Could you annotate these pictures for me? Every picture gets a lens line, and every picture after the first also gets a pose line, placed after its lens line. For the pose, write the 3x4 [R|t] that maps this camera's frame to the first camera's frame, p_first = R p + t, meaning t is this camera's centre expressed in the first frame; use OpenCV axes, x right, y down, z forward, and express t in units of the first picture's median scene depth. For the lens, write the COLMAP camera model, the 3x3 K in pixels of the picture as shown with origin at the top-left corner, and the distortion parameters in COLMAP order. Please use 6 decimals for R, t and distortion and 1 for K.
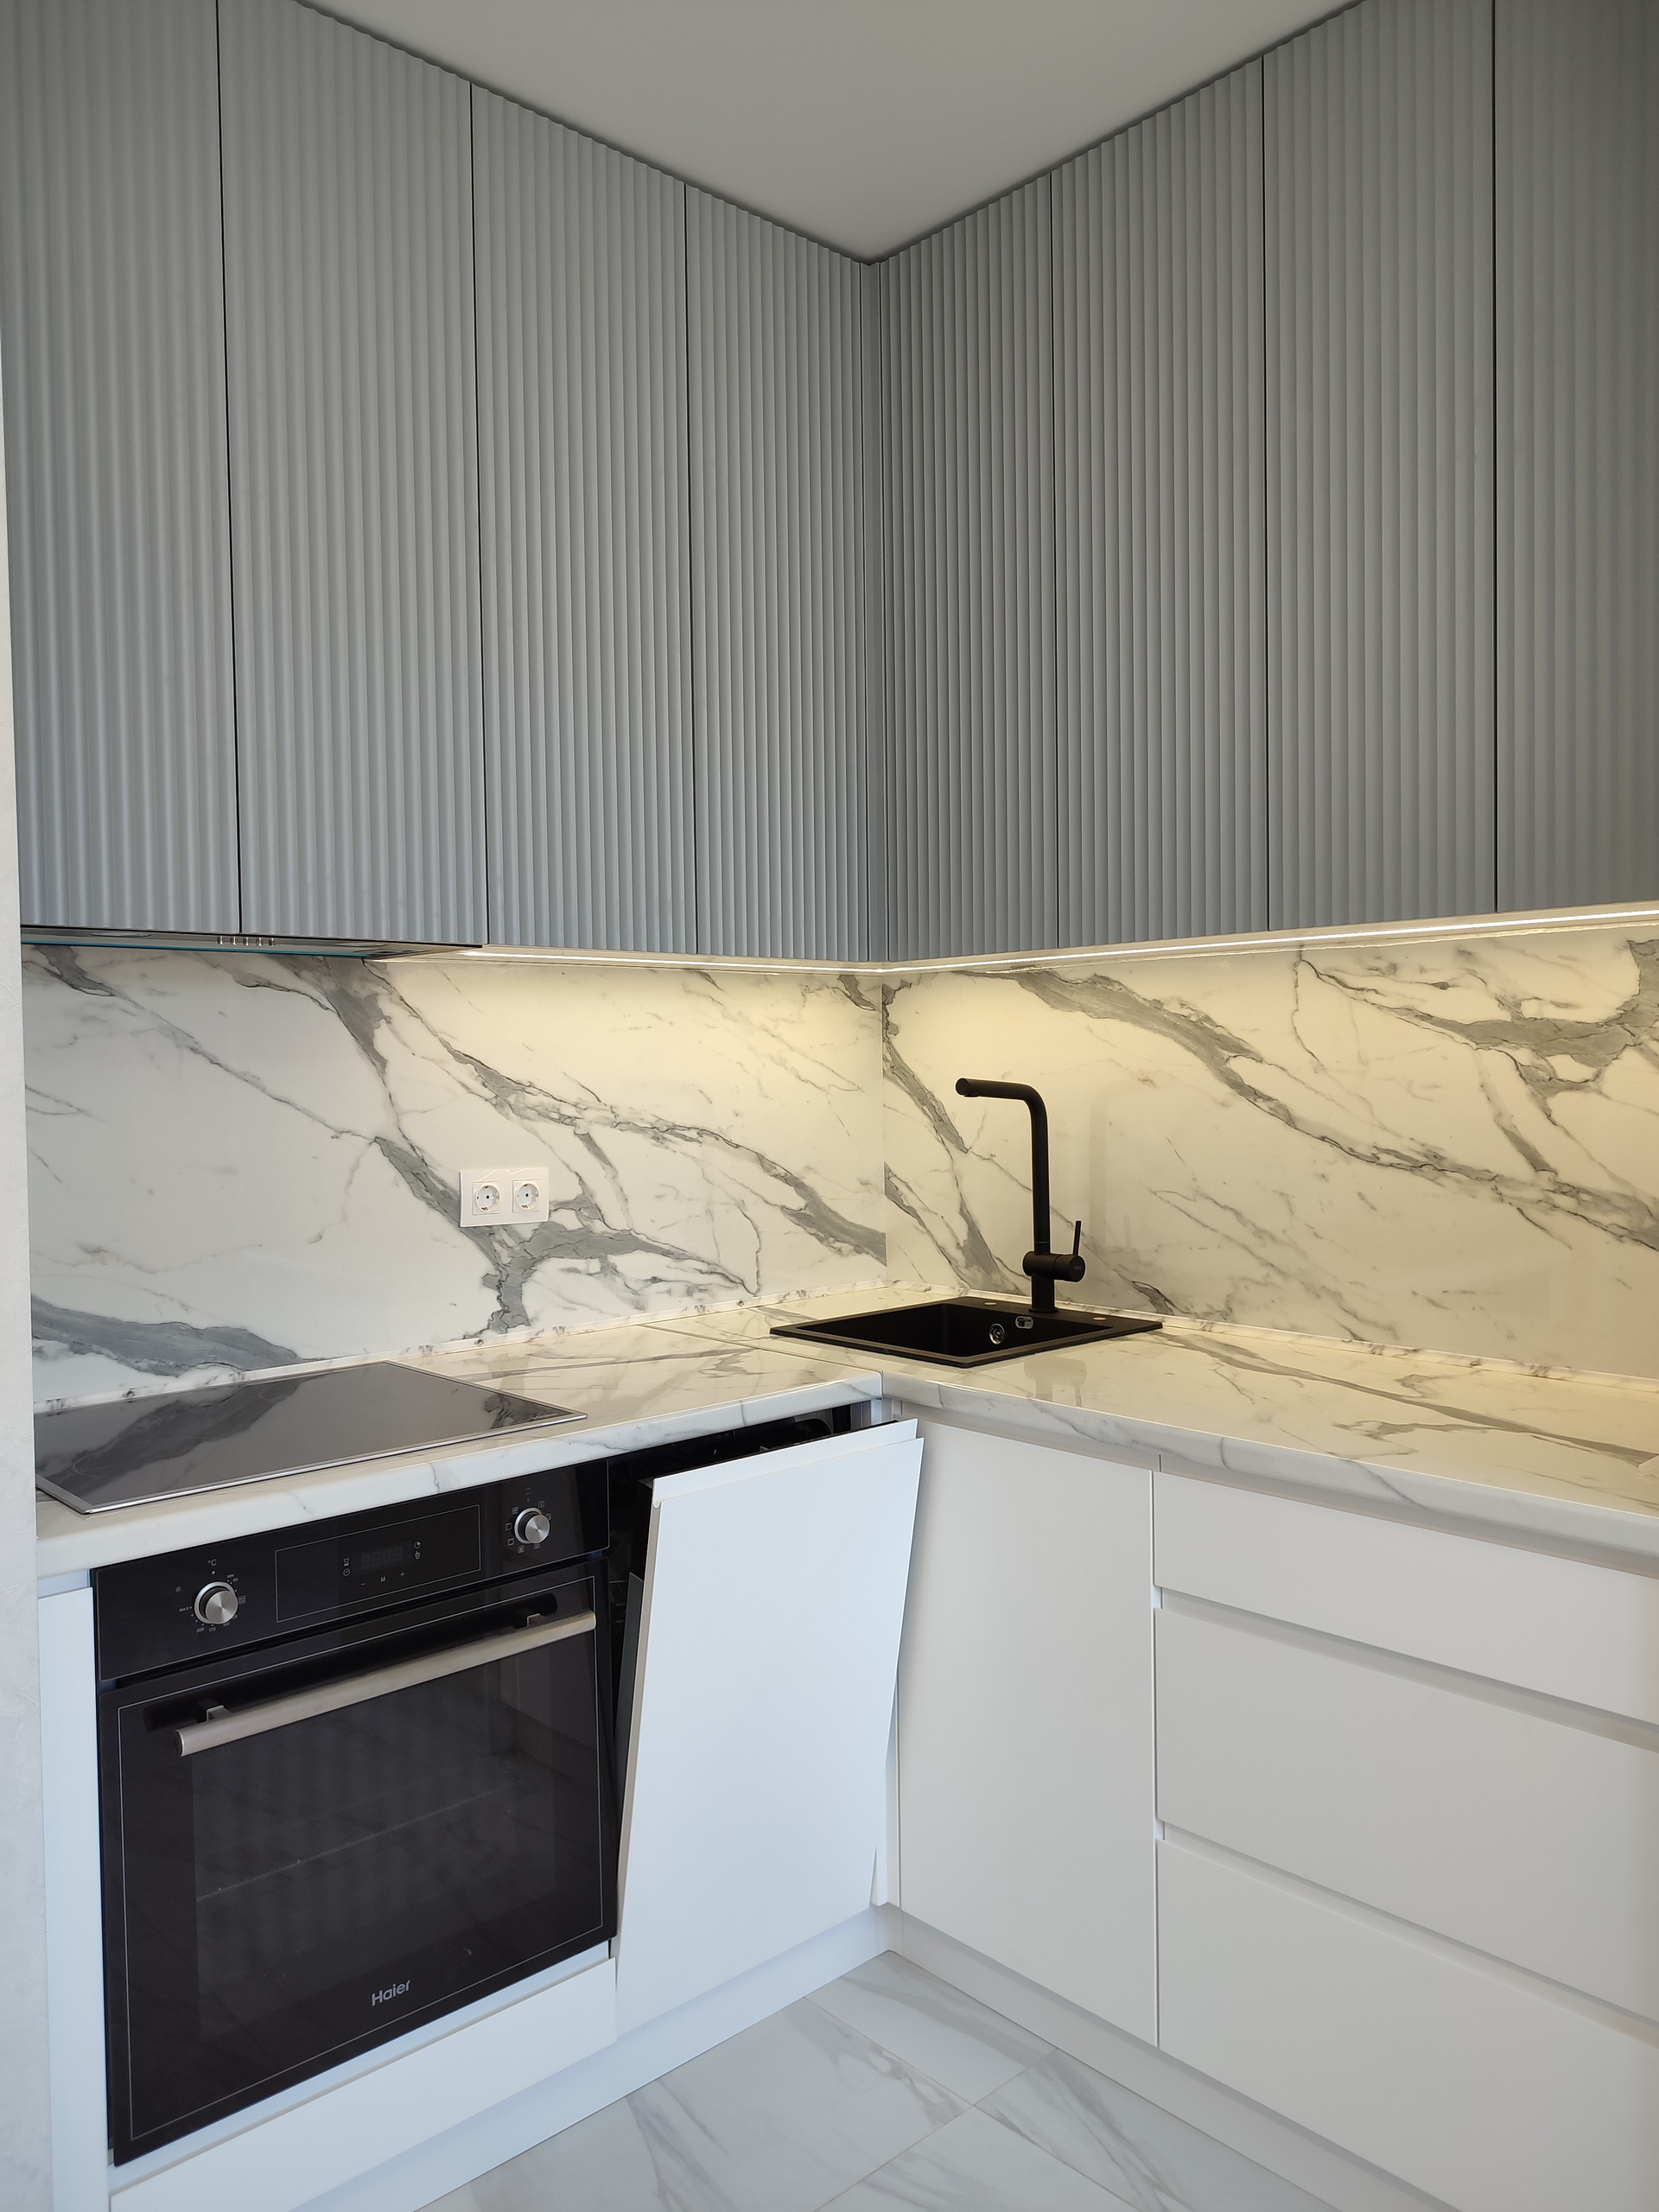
lens RADIAL K [[1586.5, 0, 819.1], [0, 1586.5, 1107.5], [0, 0, 1]] dist [0.080129, -0.135845]
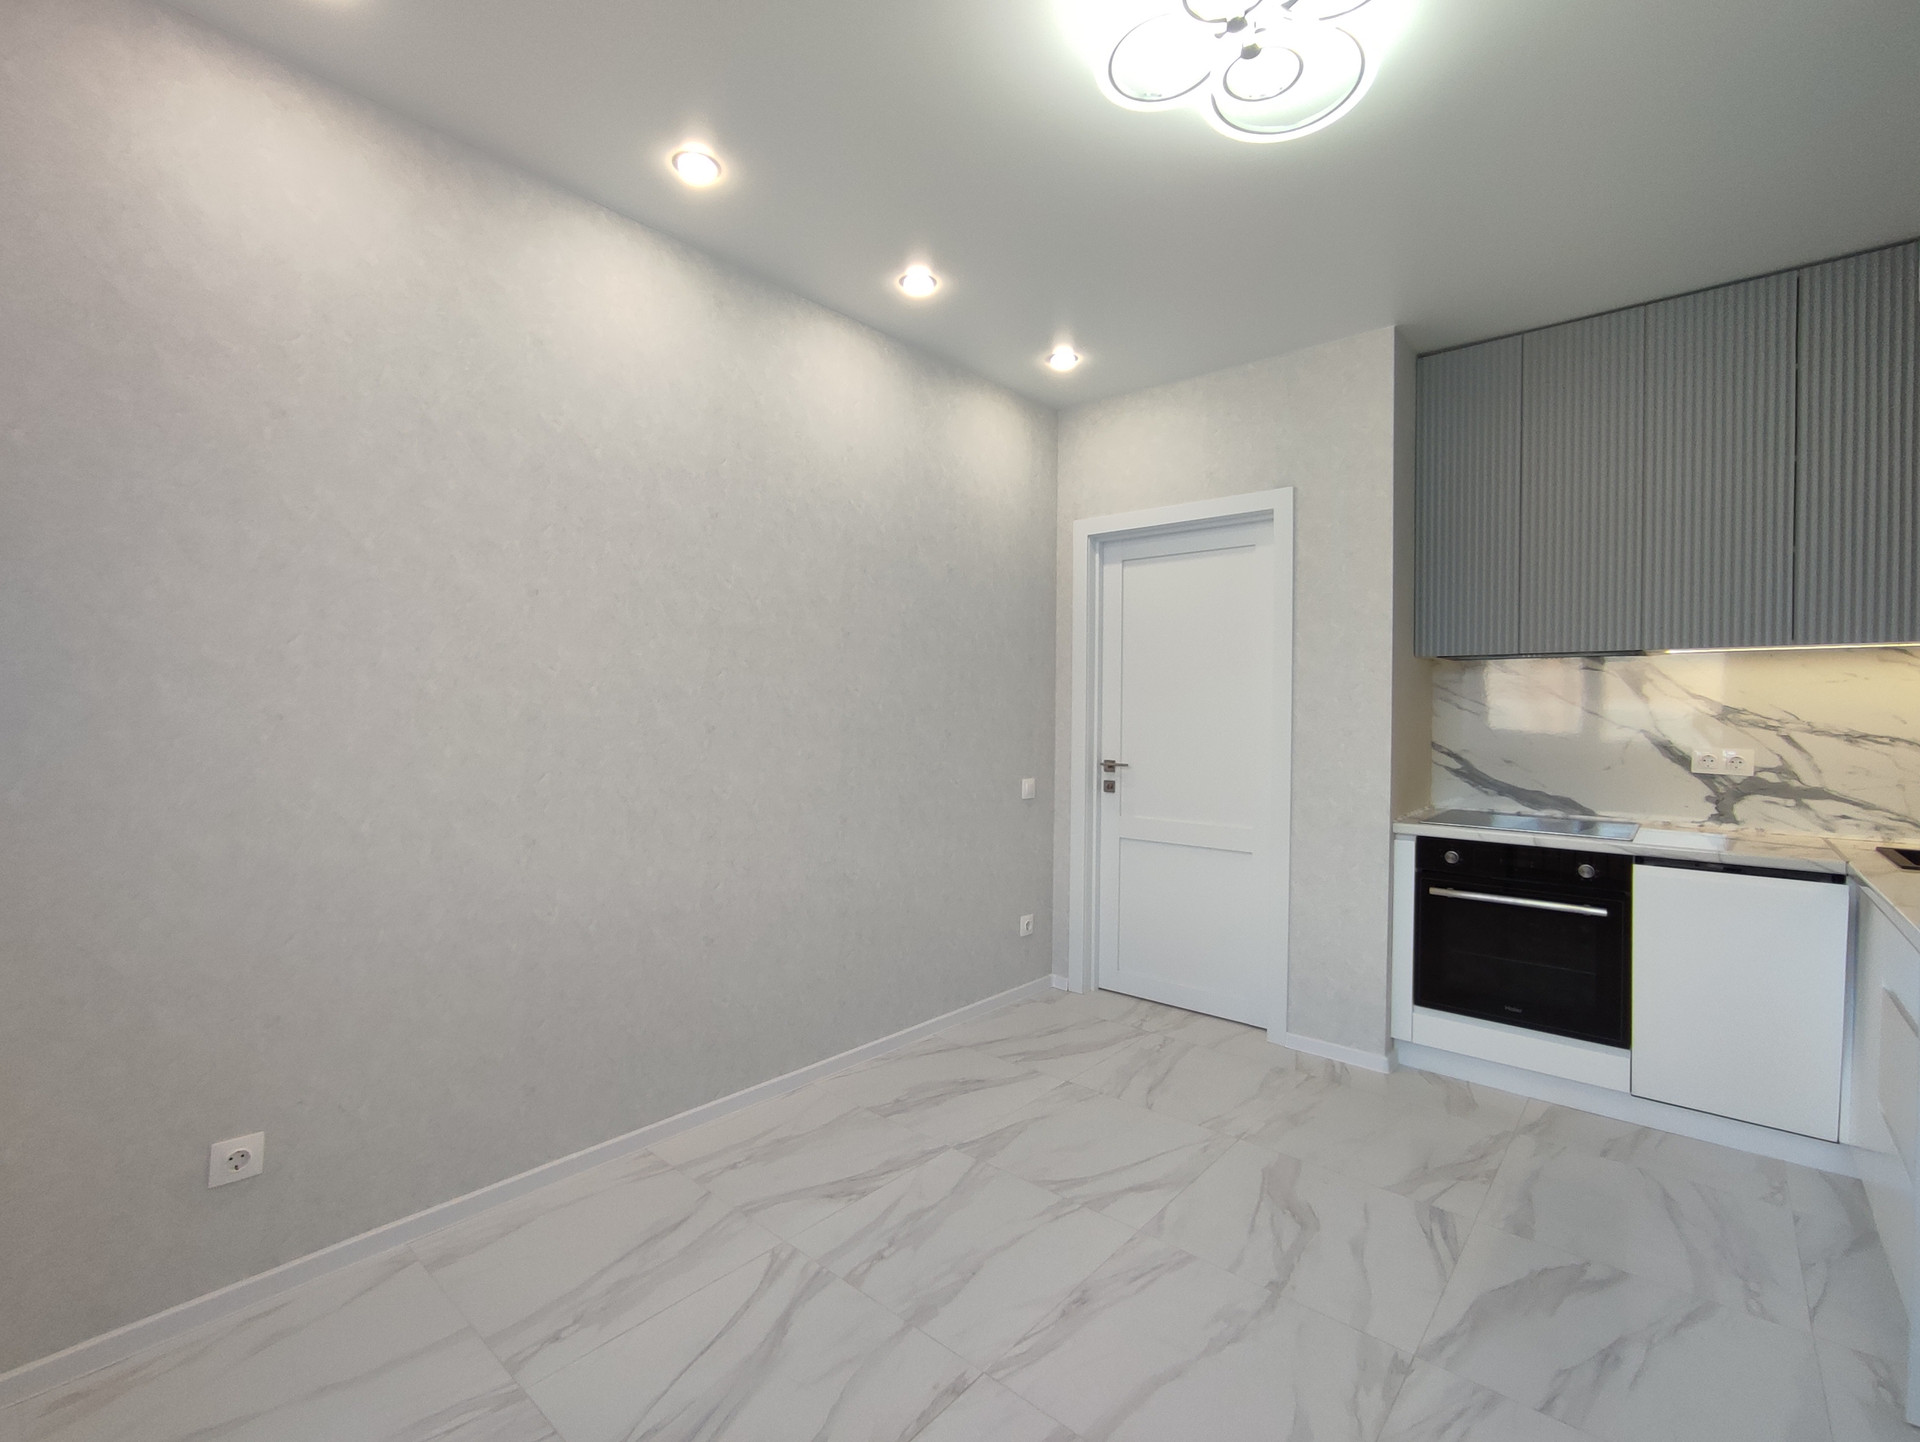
lens RADIAL K [[865.5, 0, 928.4], [0, 865.5, 711.9], [0, 0, 1]] dist [-0.016637, -0.000171]
pose [[0.084241, 0.017613, -0.996290, 0.862303], [-0.038337, 0.999161, 0.014423, 0.013630], [0.995708, 0.036979, 0.084846, -0.167801]]
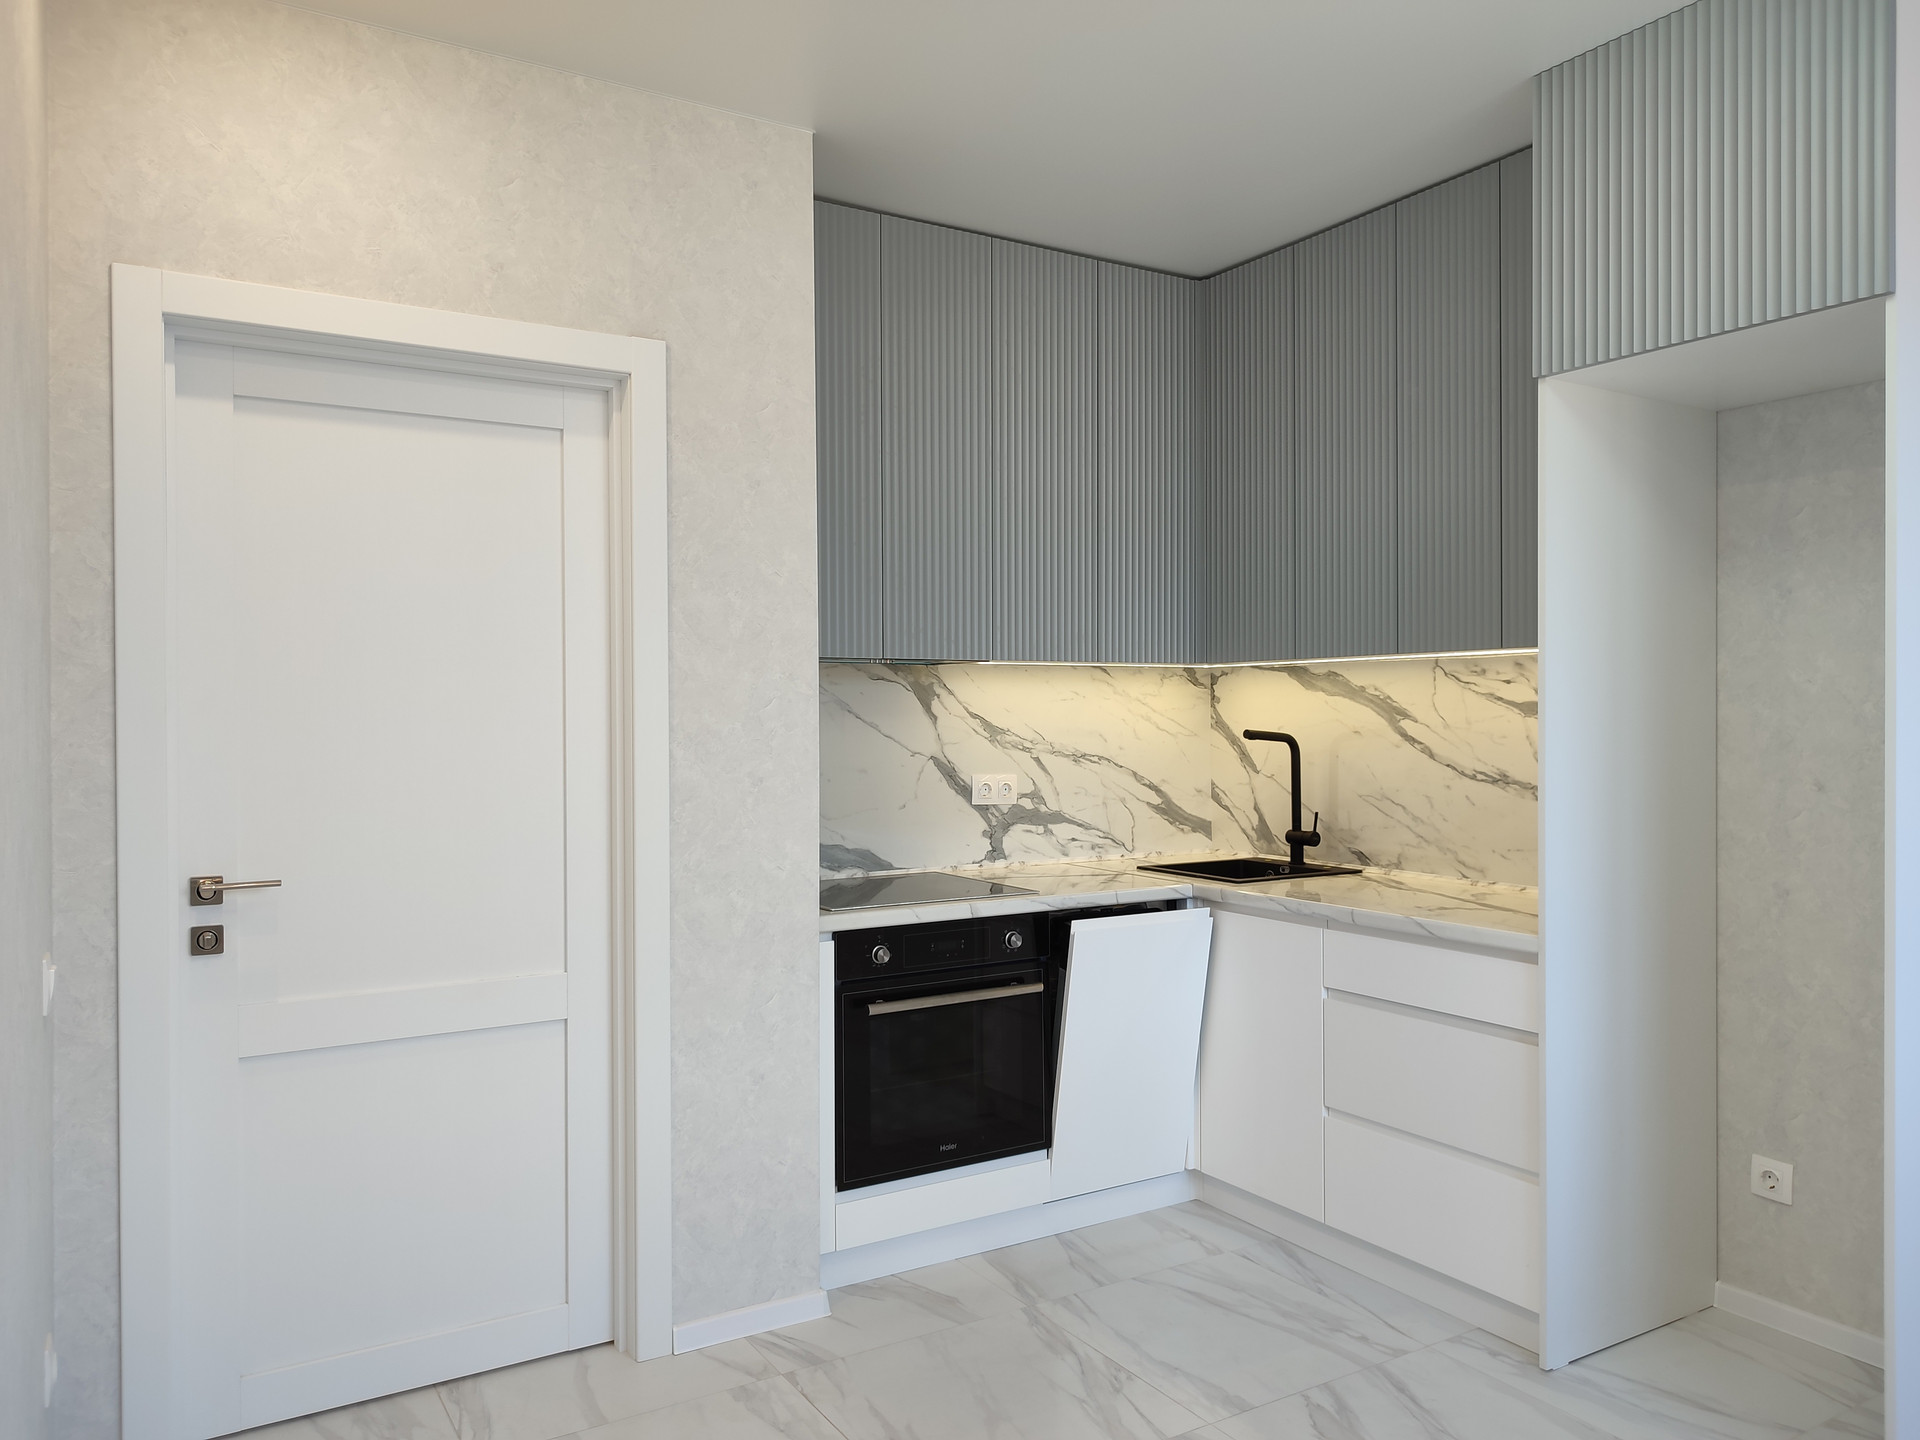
lens RADIAL K [[1377.1, 0, 960.0], [0, 1377.1, 720.0], [0, 0, 1]] dist [0.080129, -0.135845]
pose [[0.981916, 0.009838, -0.189062, 0.070025], [-0.014196, 0.999664, -0.021708, 0.009689], [0.188785, 0.023999, 0.981725, -0.611196]]
